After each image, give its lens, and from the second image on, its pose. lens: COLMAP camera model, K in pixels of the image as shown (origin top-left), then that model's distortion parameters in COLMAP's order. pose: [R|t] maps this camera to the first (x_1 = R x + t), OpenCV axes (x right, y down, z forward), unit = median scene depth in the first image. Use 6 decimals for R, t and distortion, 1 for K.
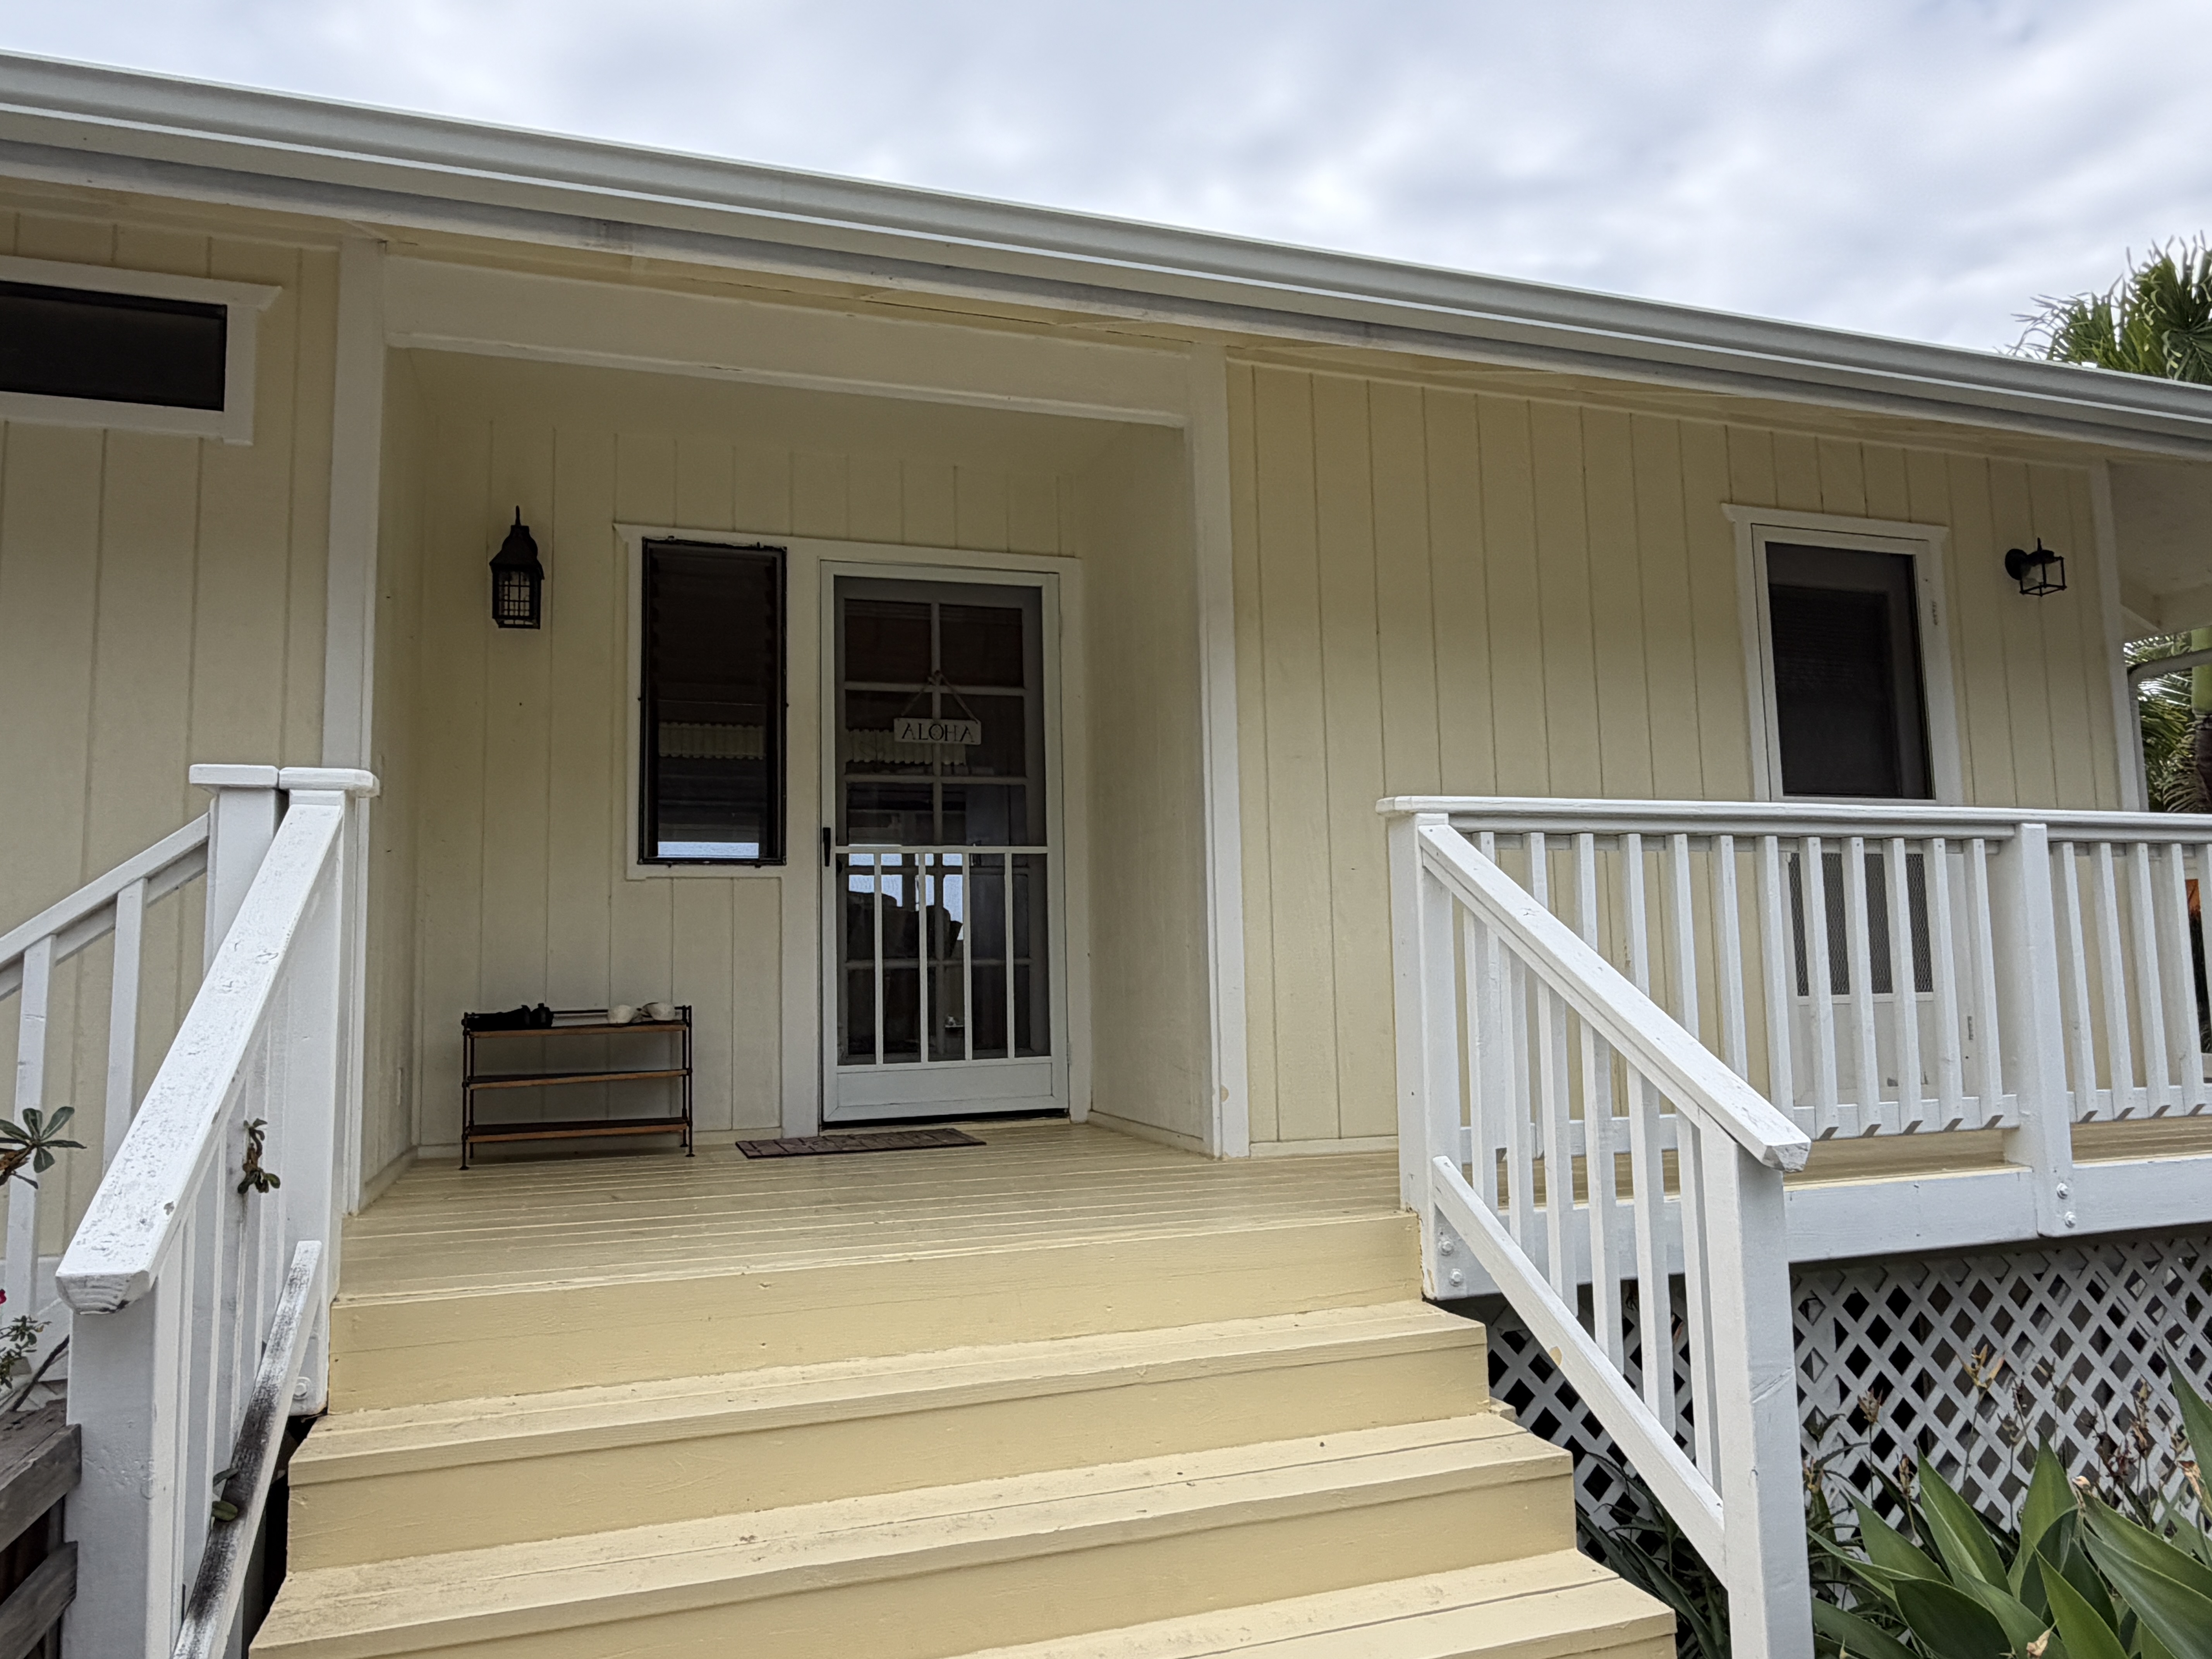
lens RADIAL K [[1487.0, 0, 1098.9], [0, 1487.0, 823.8], [0, 0, 1]] dist [0.006889, 0.001988]
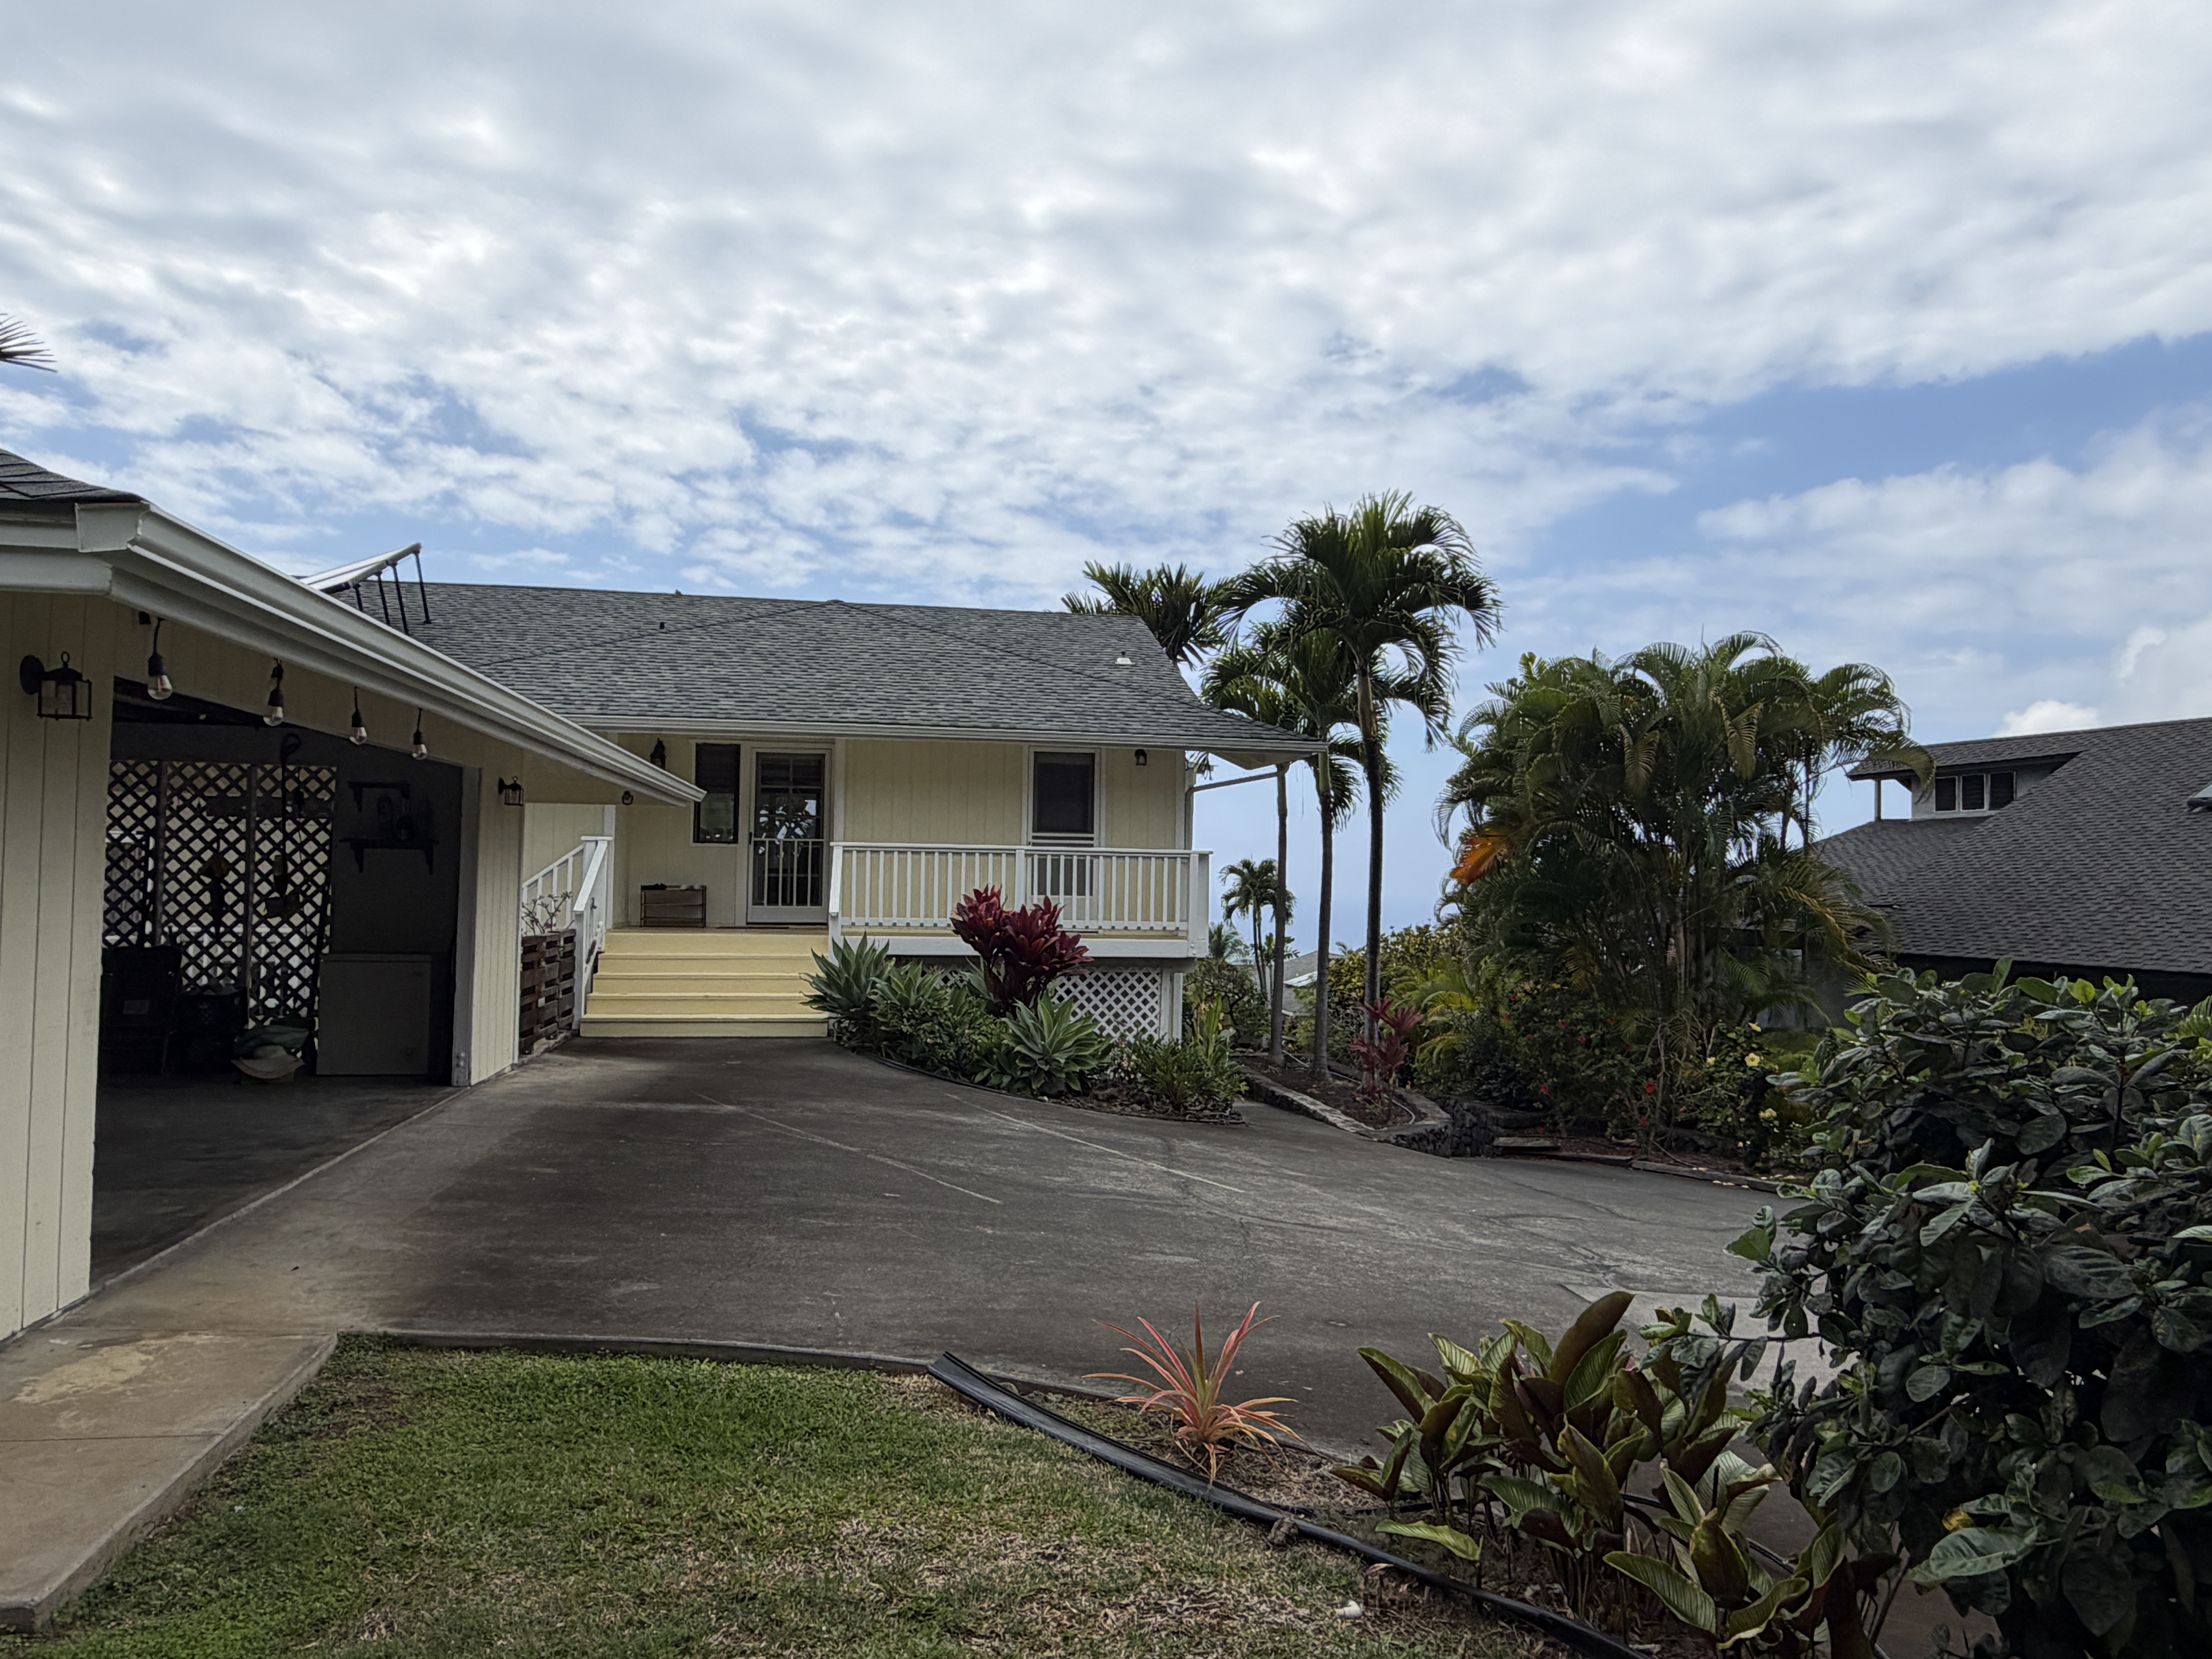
lens RADIAL K [[1567.8, 0, 1119.2], [0, 1567.8, 835.0], [0, 0, 1]] dist [0.094709, 0.000430]
pose [[0.986995, 0.033584, -0.157204, 1.208860], [-0.022533, 0.997182, 0.071563, -0.268640], [0.159164, -0.067090, 0.984970, -2.365051]]
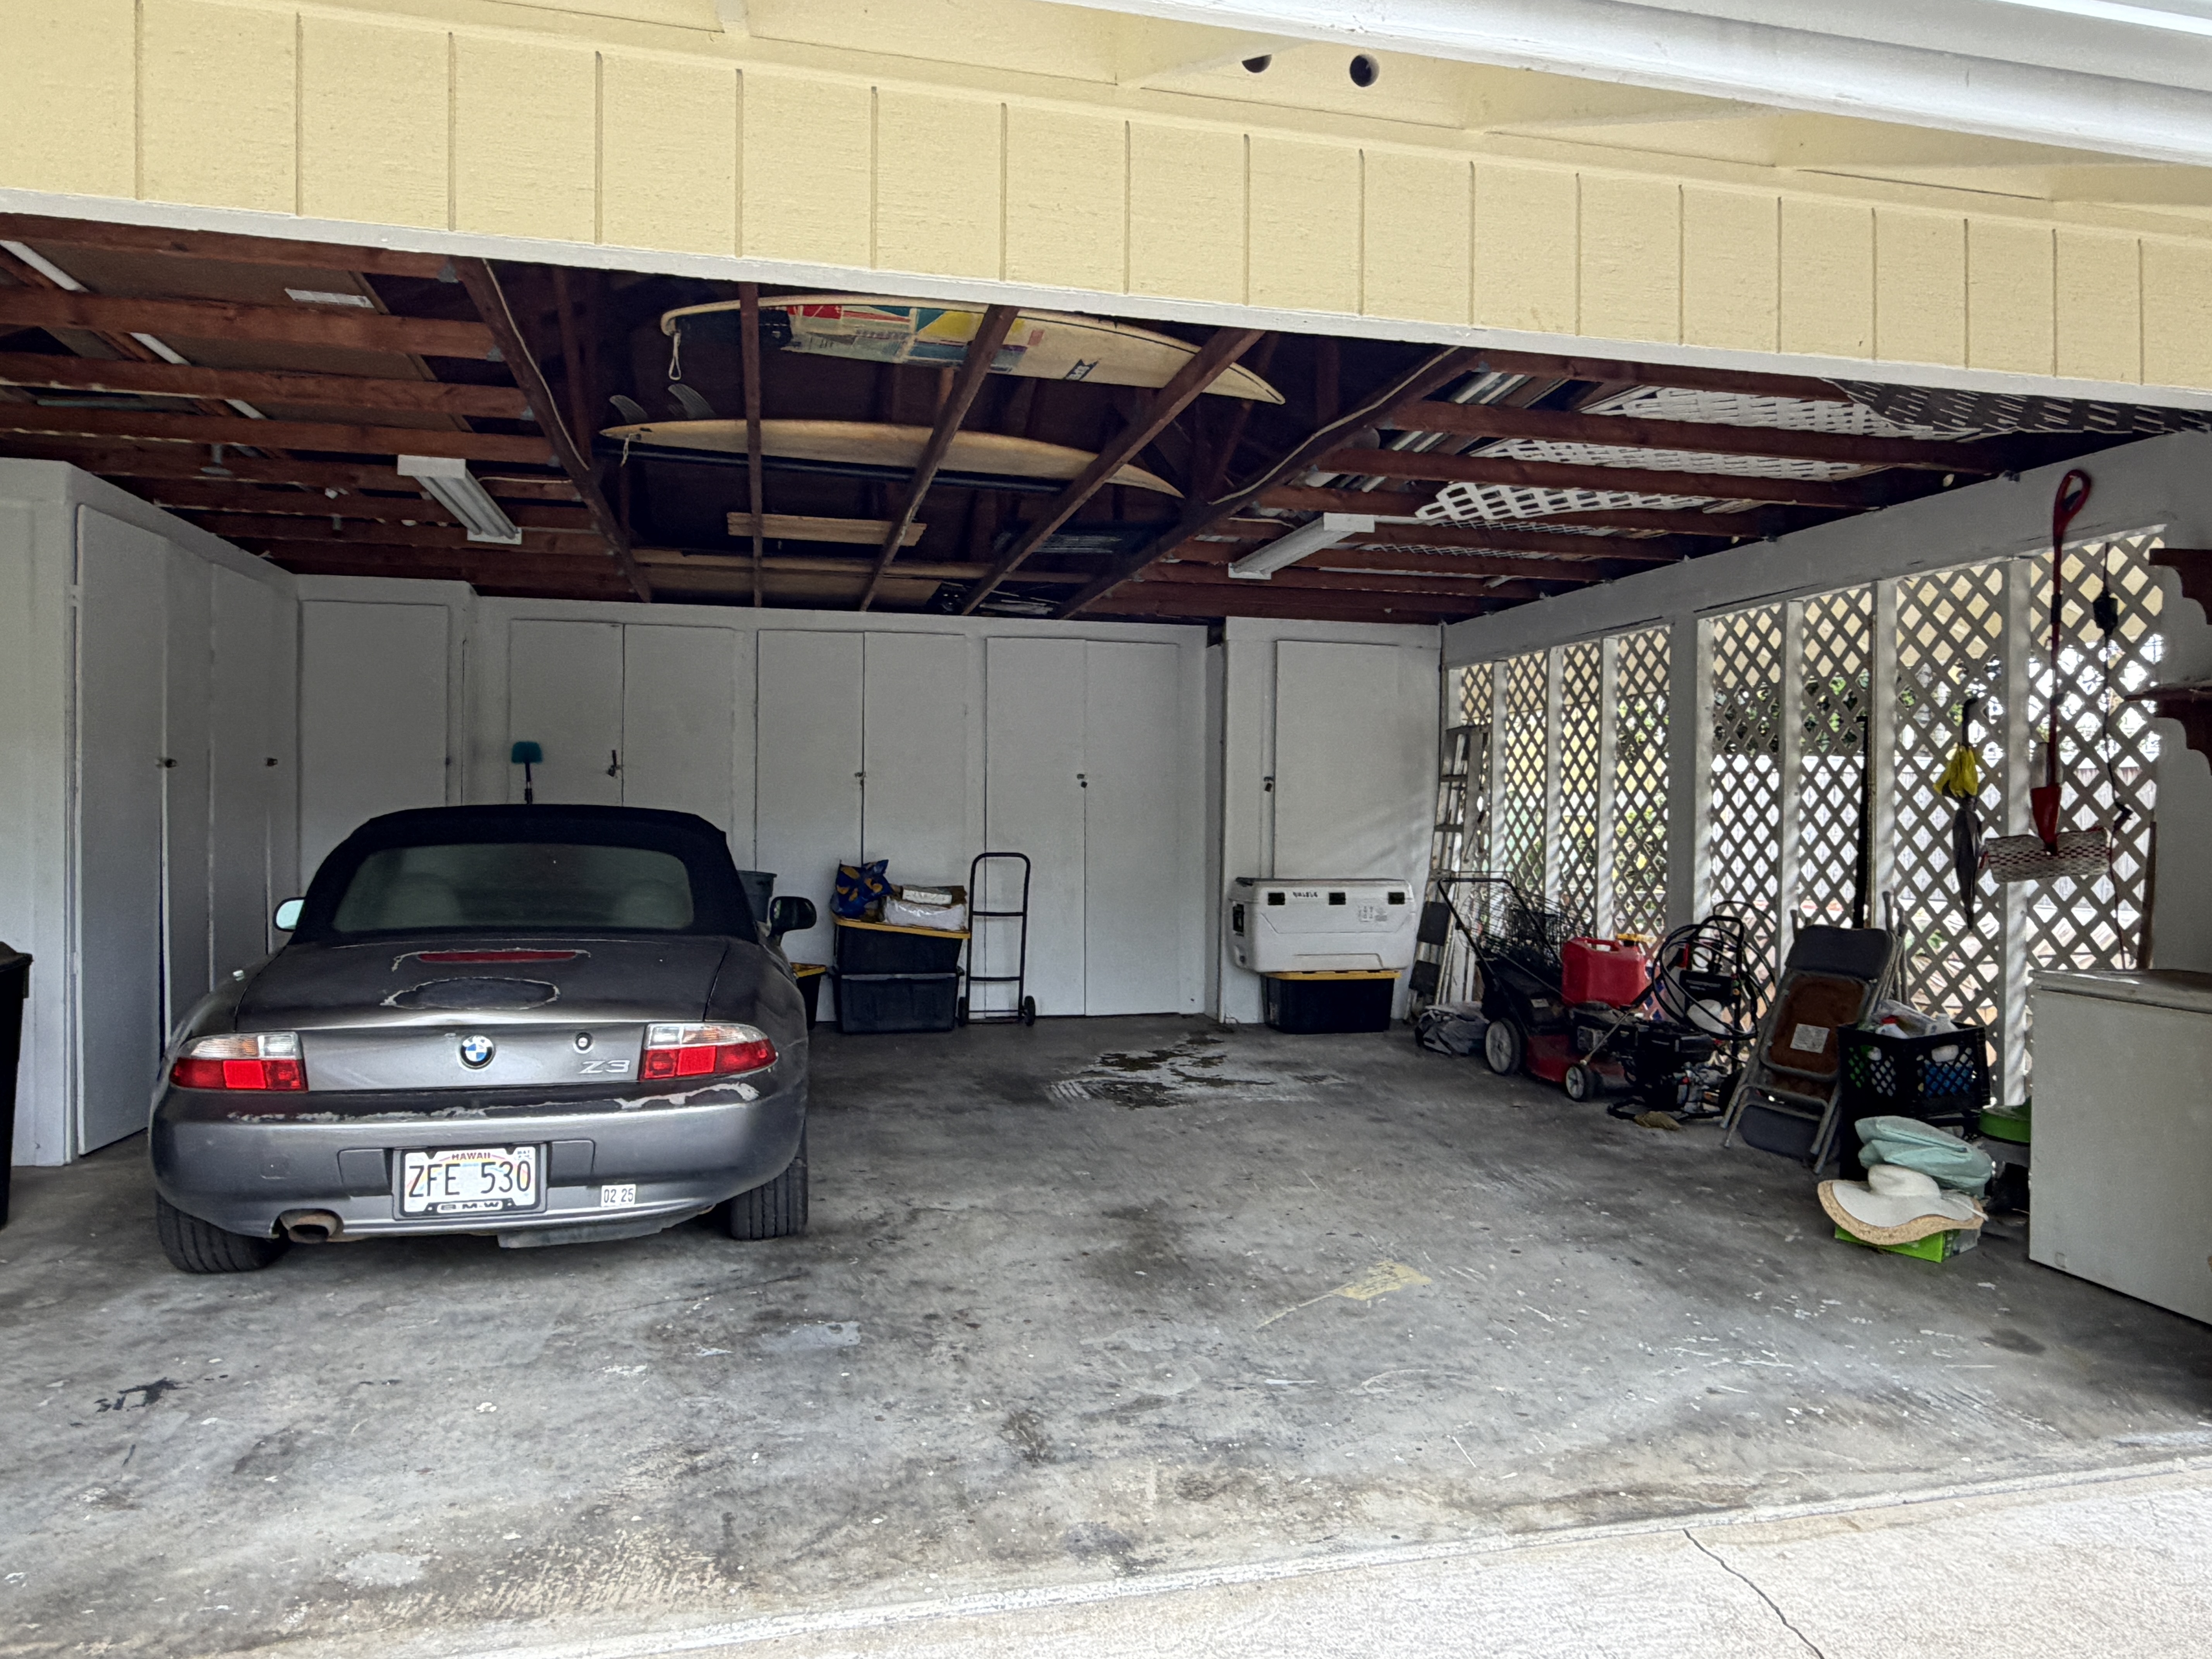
lens RADIAL K [[1450.5, 0, 1106.0], [0, 1450.5, 829.5], [0, 0, 1]] dist [0.002943, 0.000849]
pose [[-0.091821, 0.030572, -0.995306, 0.636197], [0.093186, 0.995406, 0.021978, -0.064190], [0.991406, -0.090730, -0.094248, -0.759163]]
